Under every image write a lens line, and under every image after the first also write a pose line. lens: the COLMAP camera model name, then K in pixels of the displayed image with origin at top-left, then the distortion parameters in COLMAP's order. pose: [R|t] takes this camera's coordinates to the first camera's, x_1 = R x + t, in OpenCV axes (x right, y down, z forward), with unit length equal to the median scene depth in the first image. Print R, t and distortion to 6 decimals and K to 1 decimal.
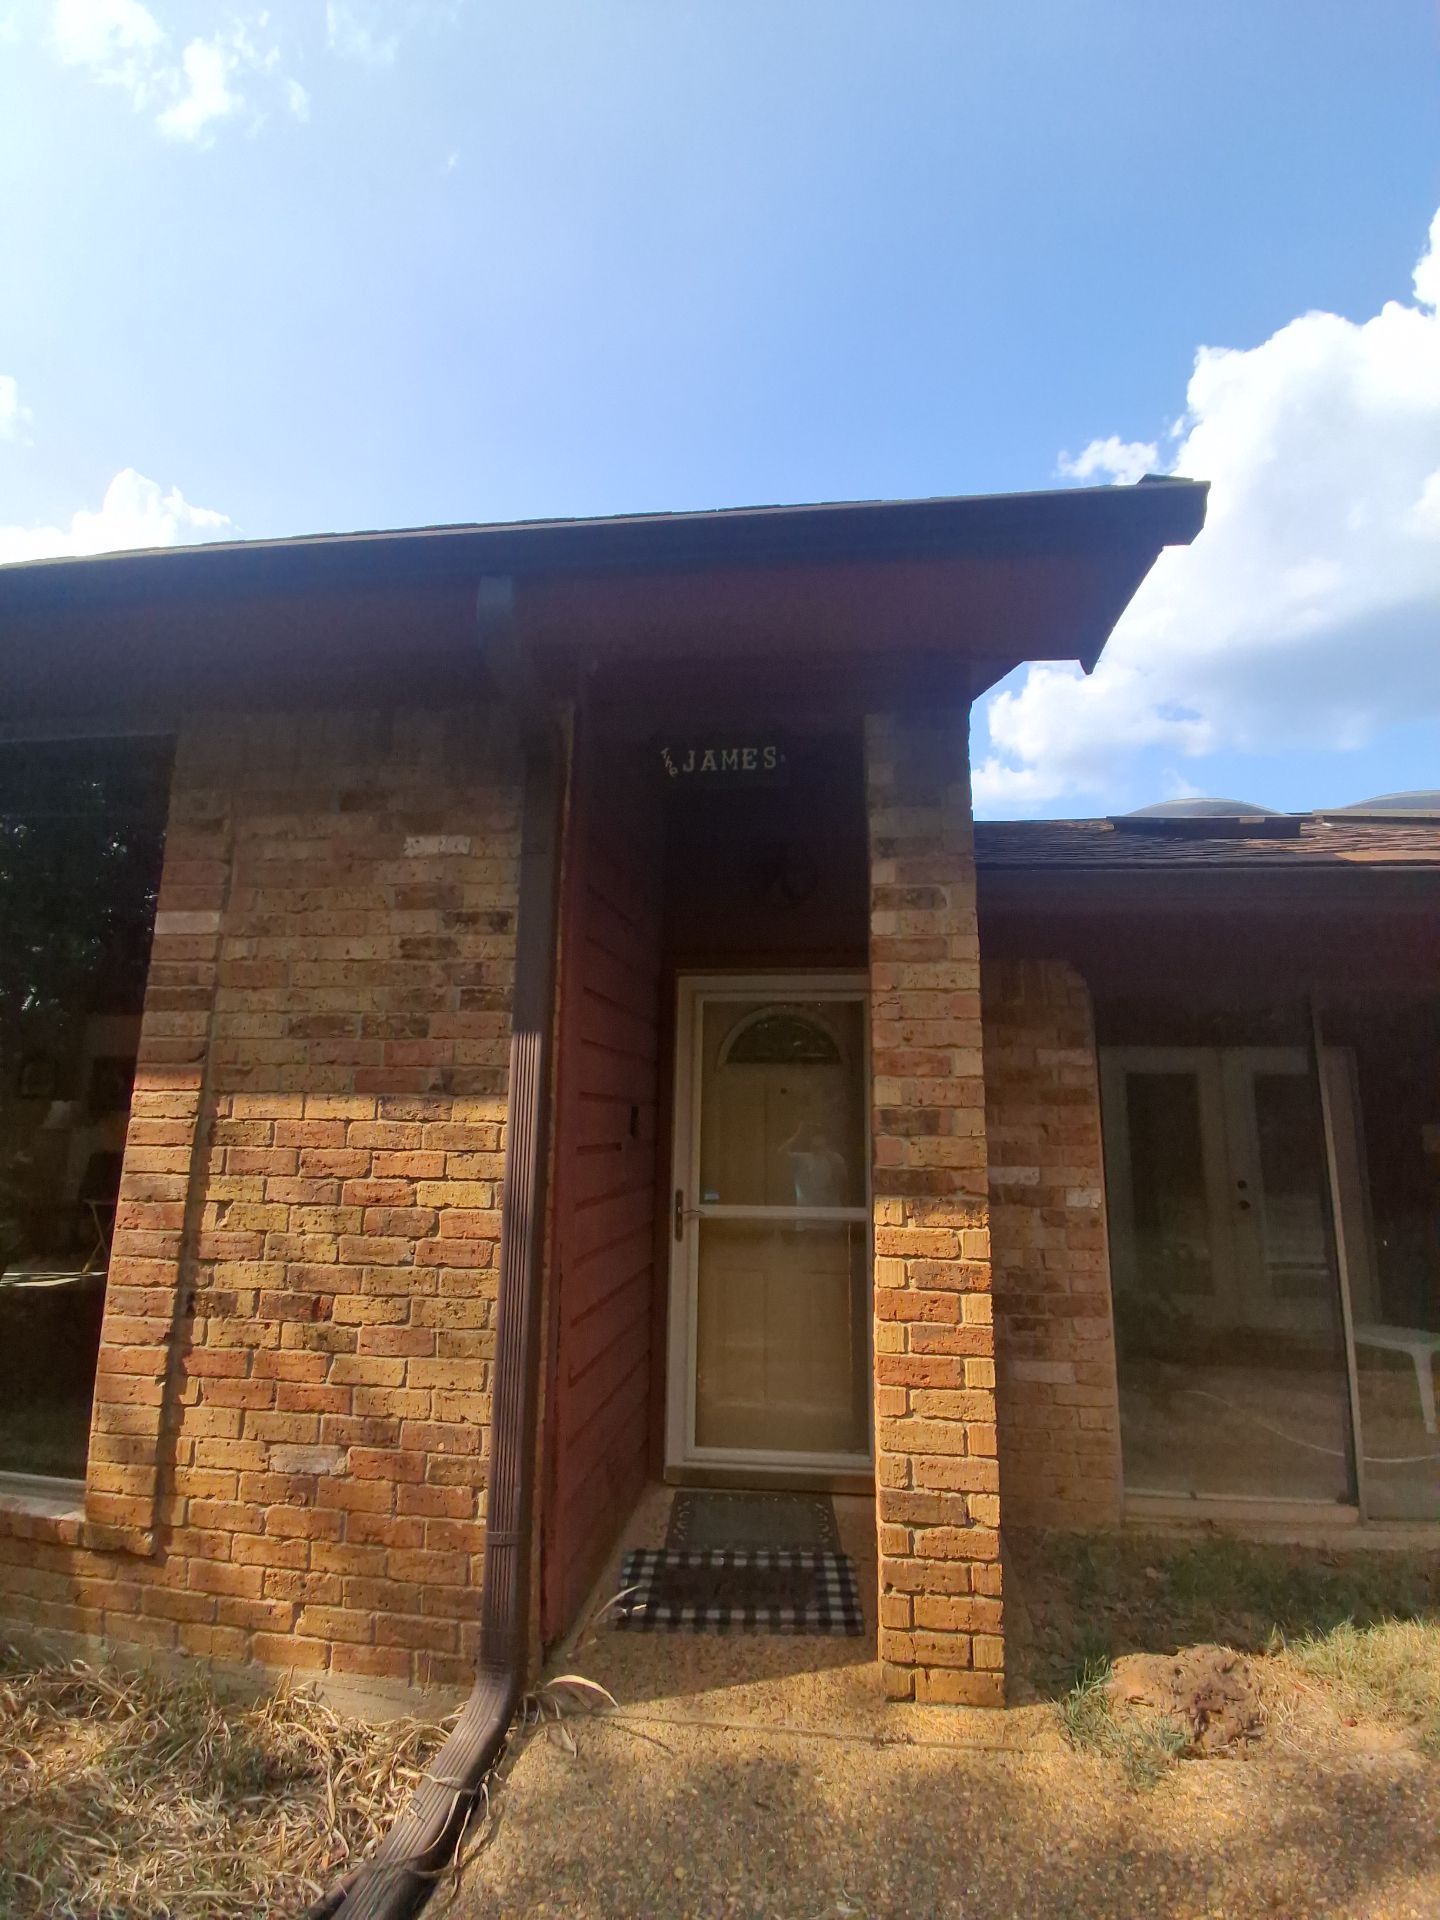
lens RADIAL K [[884.1, 0, 720.0], [0, 884.1, 960.0], [0, 0, 1]] dist [0.013029, -0.024840]
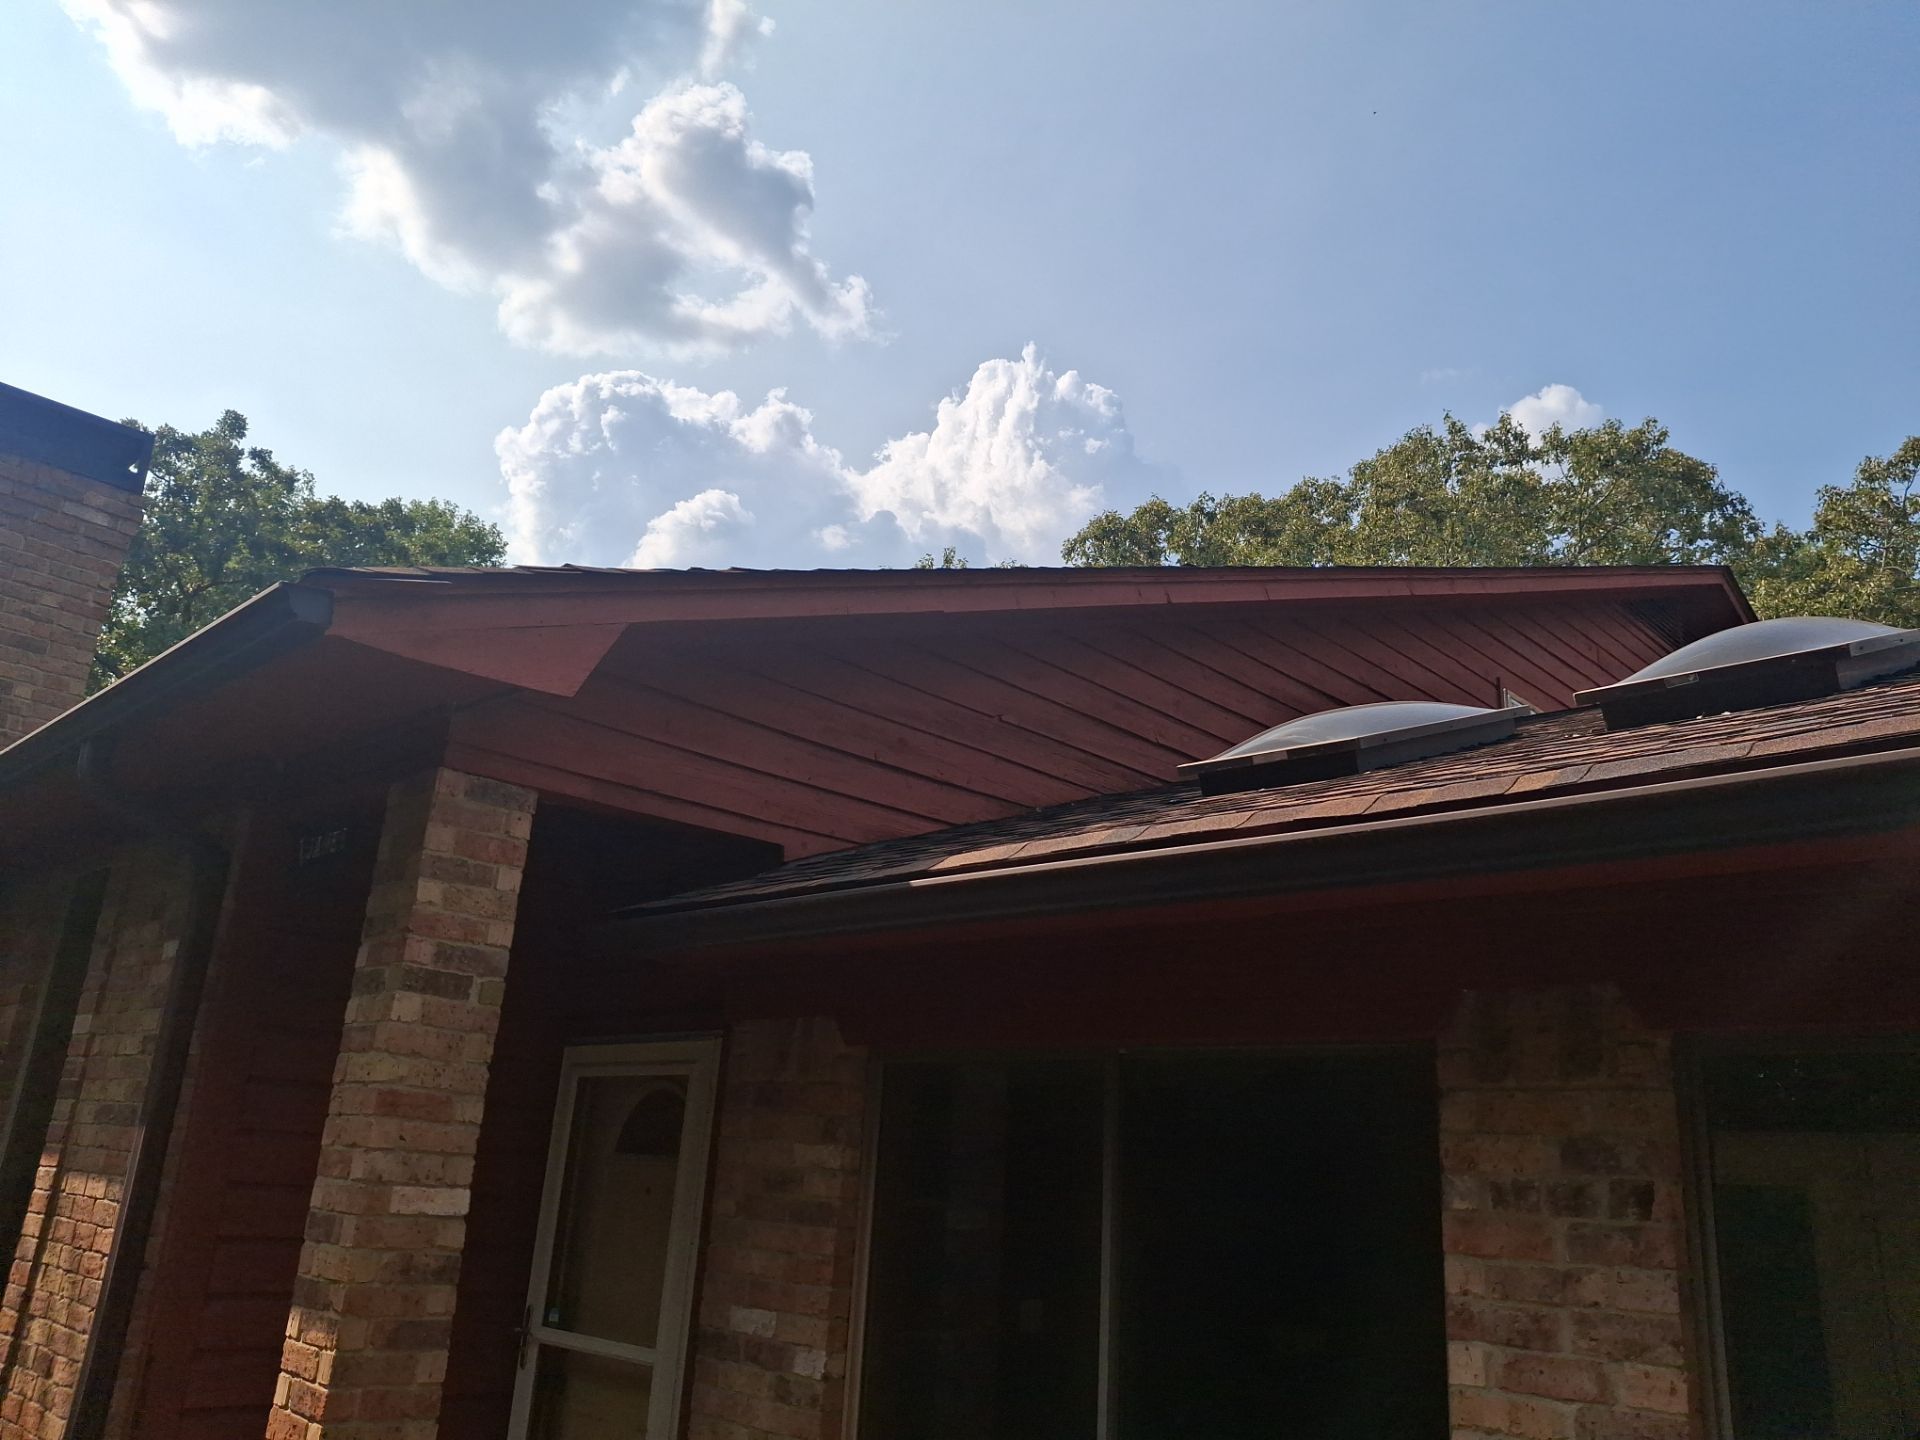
lens RADIAL K [[1439.9, 0, 960.0], [0, 1439.9, 720.0], [0, 0, 1]] dist [0.050536, -0.098735]
pose [[0.790975, -0.152338, -0.592581, 1.662935], [0.058607, 0.982919, -0.174455, -0.037578], [0.609035, 0.103260, 0.786393, 0.136965]]
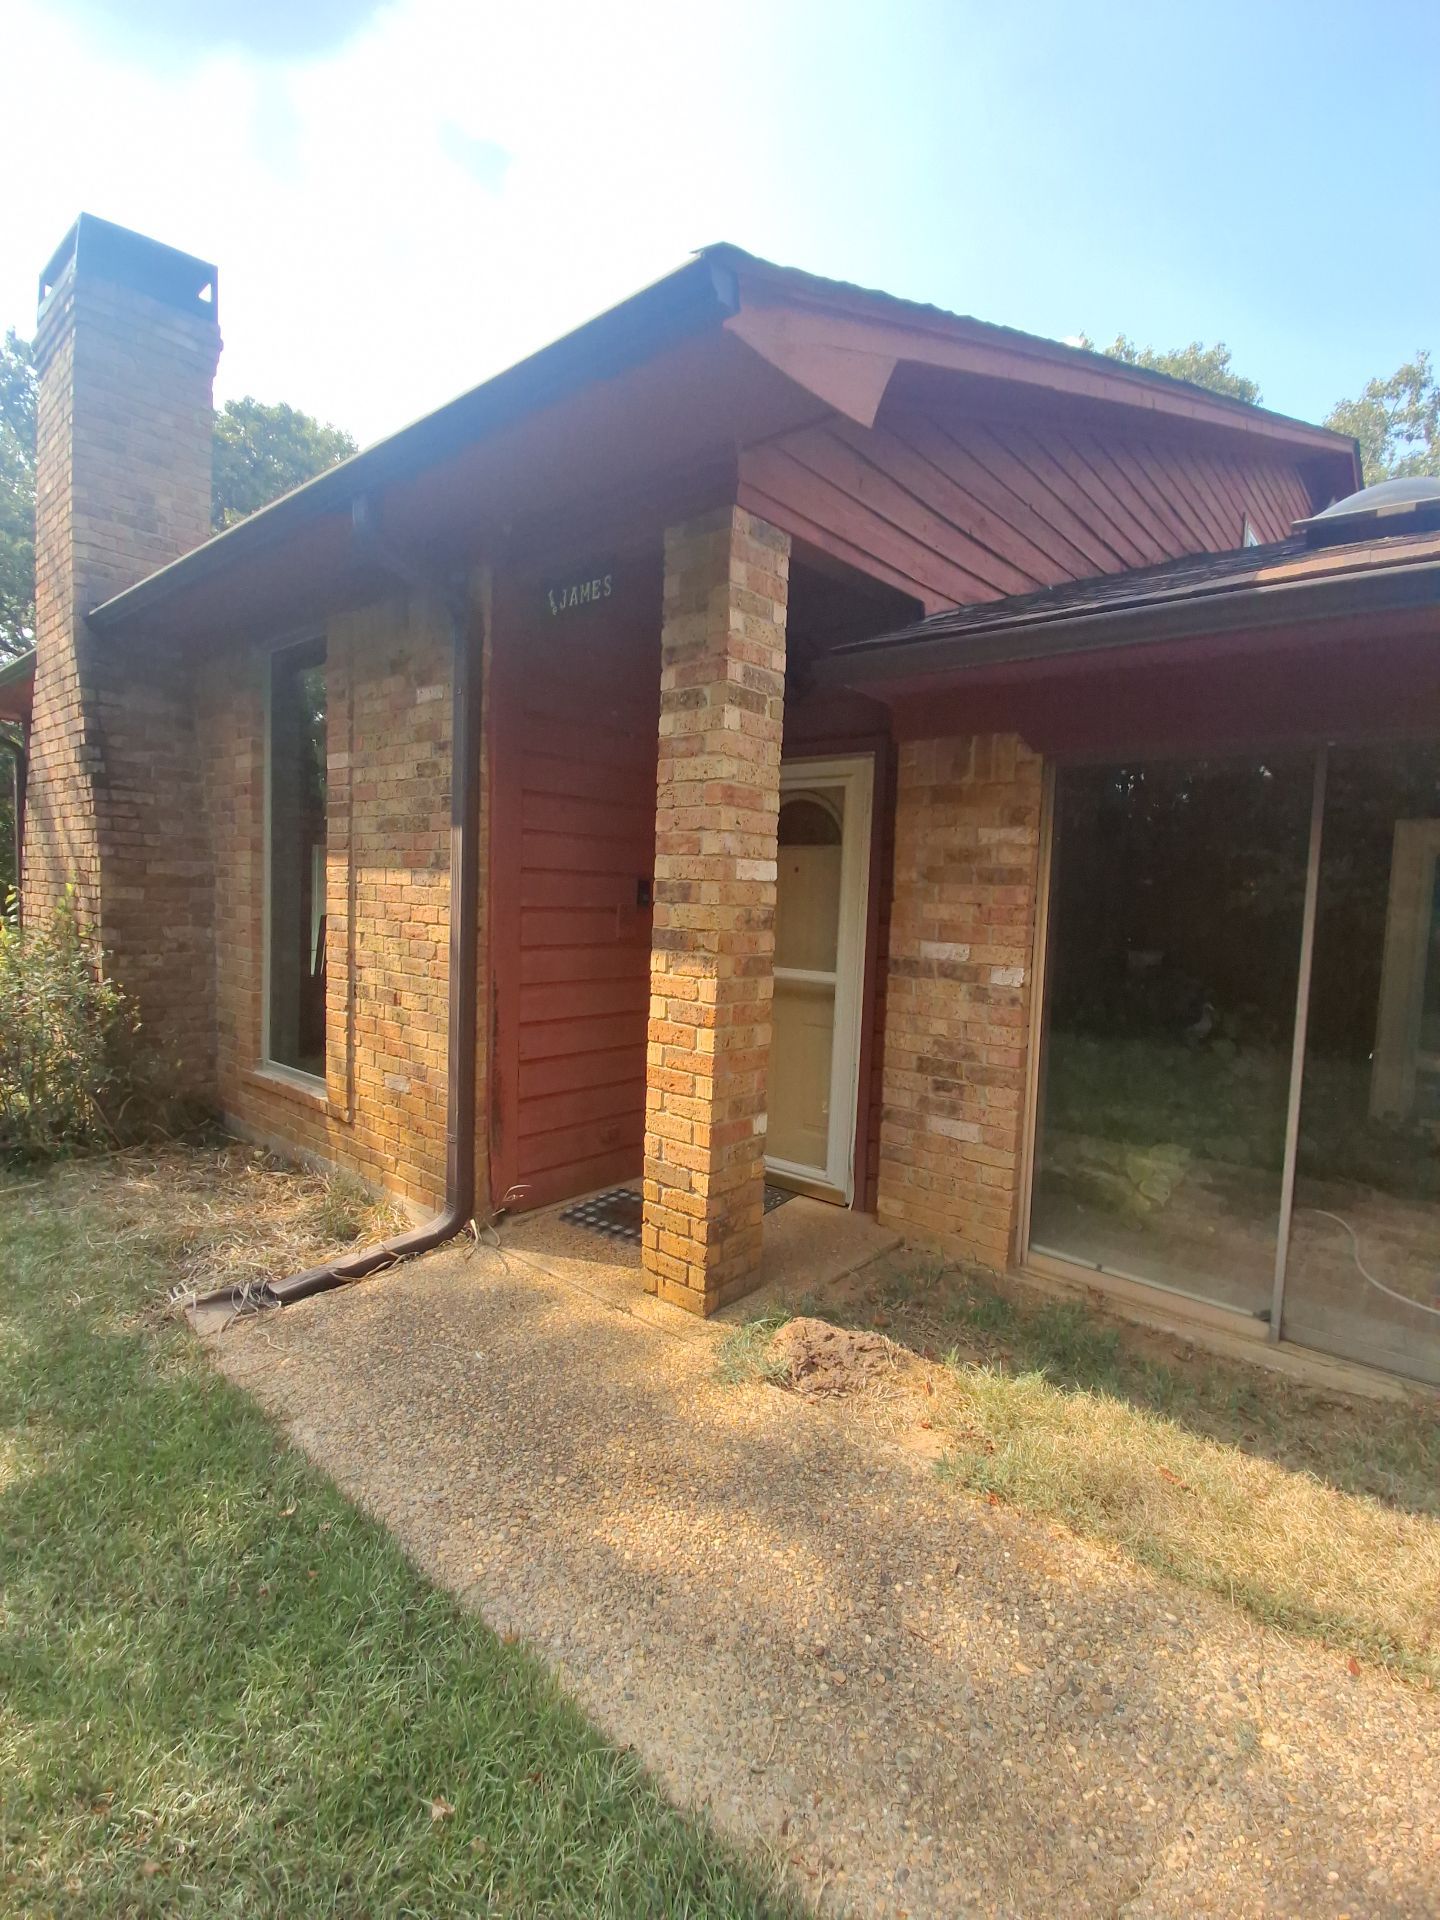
lens RADIAL K [[880.2, 0, 720.0], [0, 880.2, 960.0], [0, 0, 1]] dist [-0.003281, 0.000211]
pose [[0.832021, 0.060252, -0.551462, 0.897638], [0.073431, 0.973375, 0.217139, 0.013697], [0.549862, -0.221159, 0.805444, 0.031005]]
